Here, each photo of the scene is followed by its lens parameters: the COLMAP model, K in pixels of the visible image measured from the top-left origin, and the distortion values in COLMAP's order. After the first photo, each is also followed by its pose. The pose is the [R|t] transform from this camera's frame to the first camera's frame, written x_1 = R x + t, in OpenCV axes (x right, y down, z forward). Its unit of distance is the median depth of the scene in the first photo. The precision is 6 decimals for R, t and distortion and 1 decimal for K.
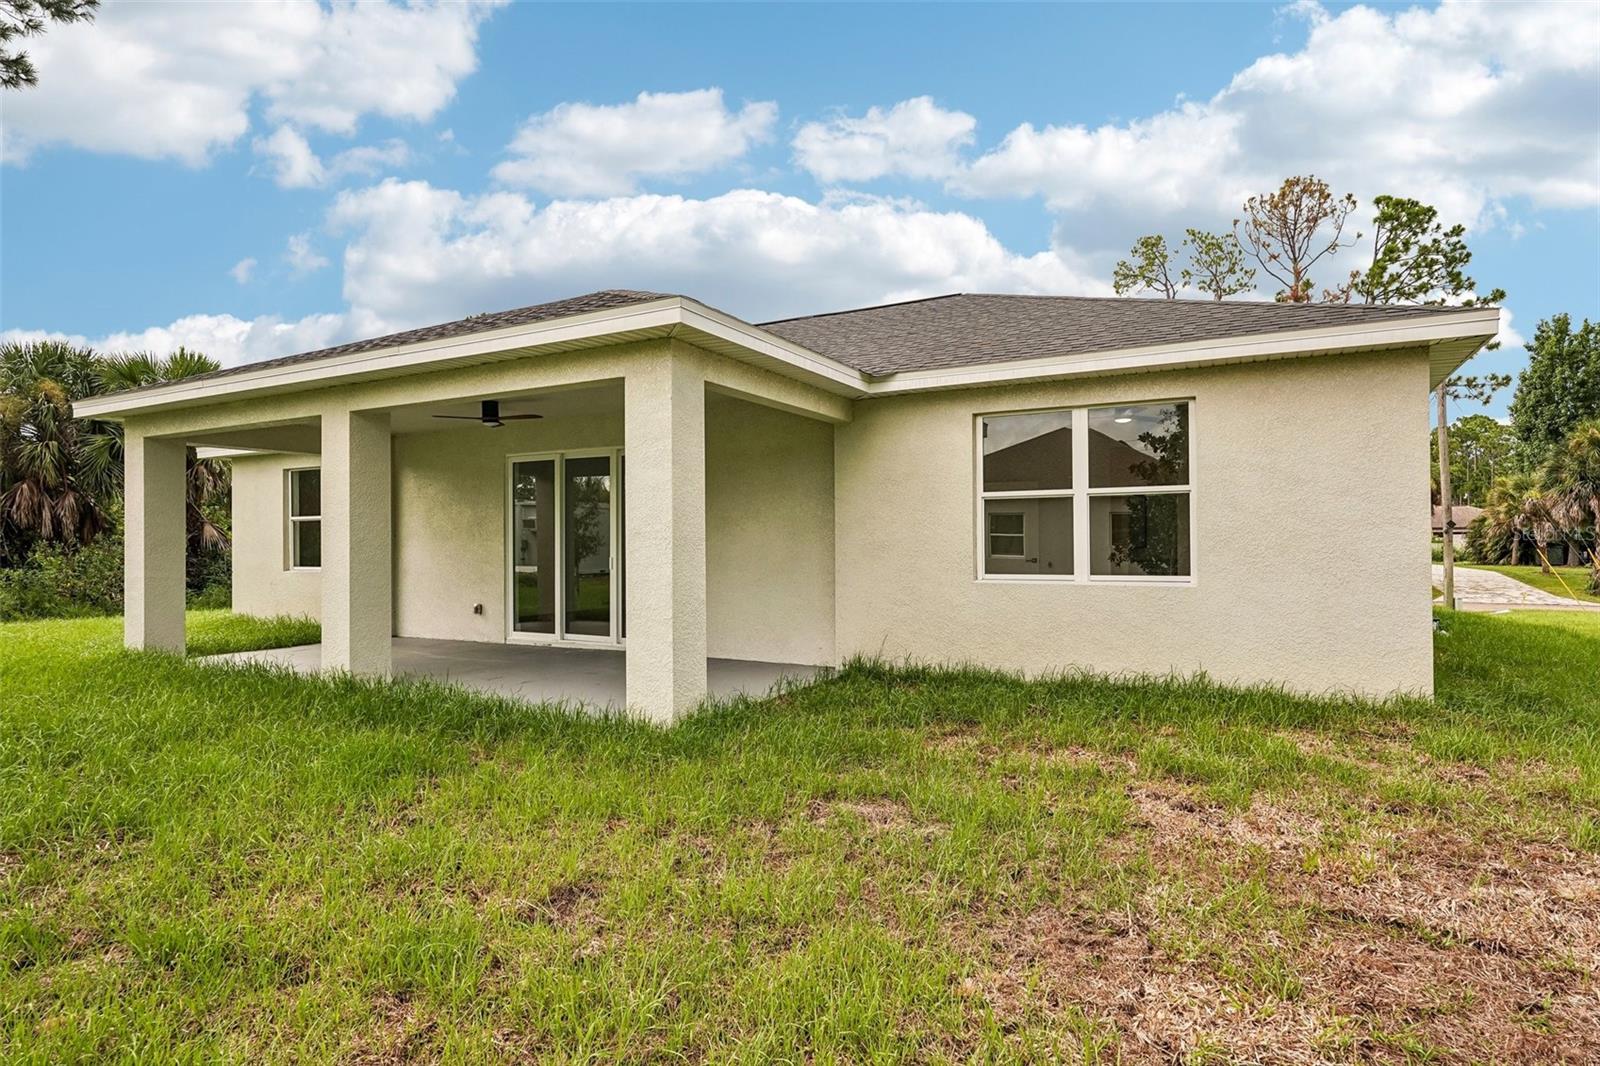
lens RADIAL K [[866.4, 0, 799.0], [0, 866.4, 535.7], [0, 0, 1]] dist [0.013009, -0.001286]
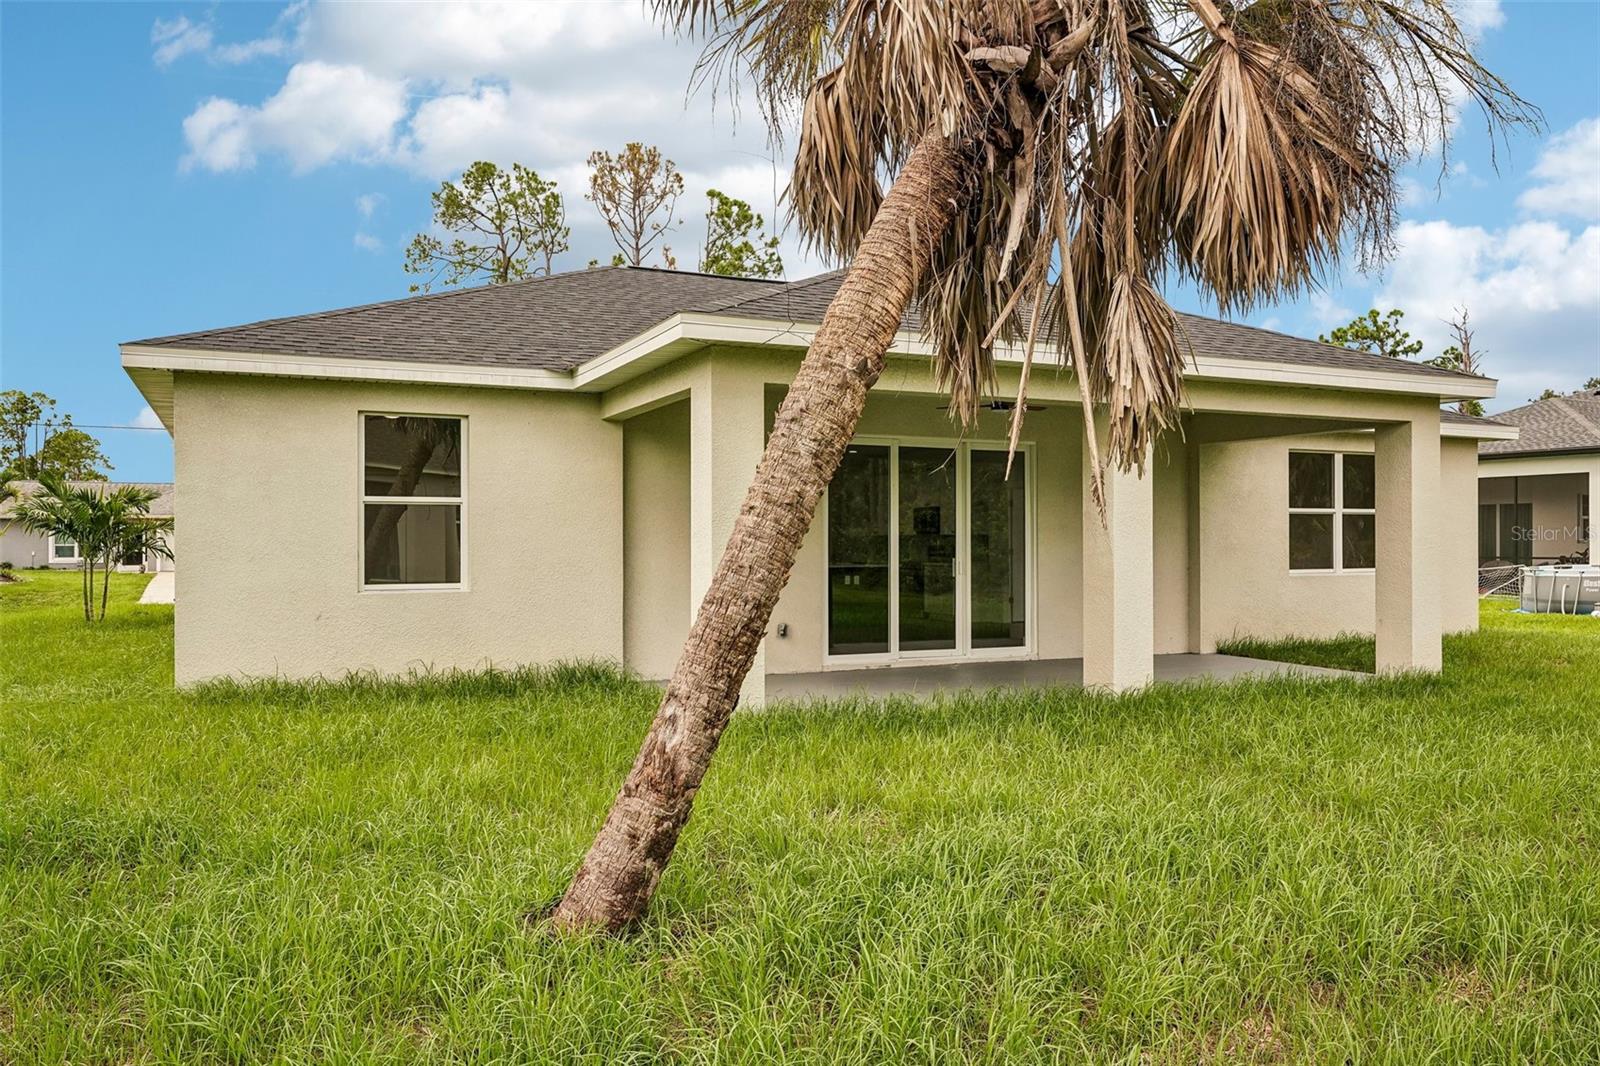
lens RADIAL K [[1202.4, 0, 797.5], [0, 1202.4, 536.2], [0, 0, 1]] dist [0.025293, -0.004931]
pose [[0.596099, 0.005173, 0.802894, -1.615898], [-0.011344, 0.999934, 0.001979, -0.002353], [-0.802831, -0.010288, 0.596118, 0.471675]]
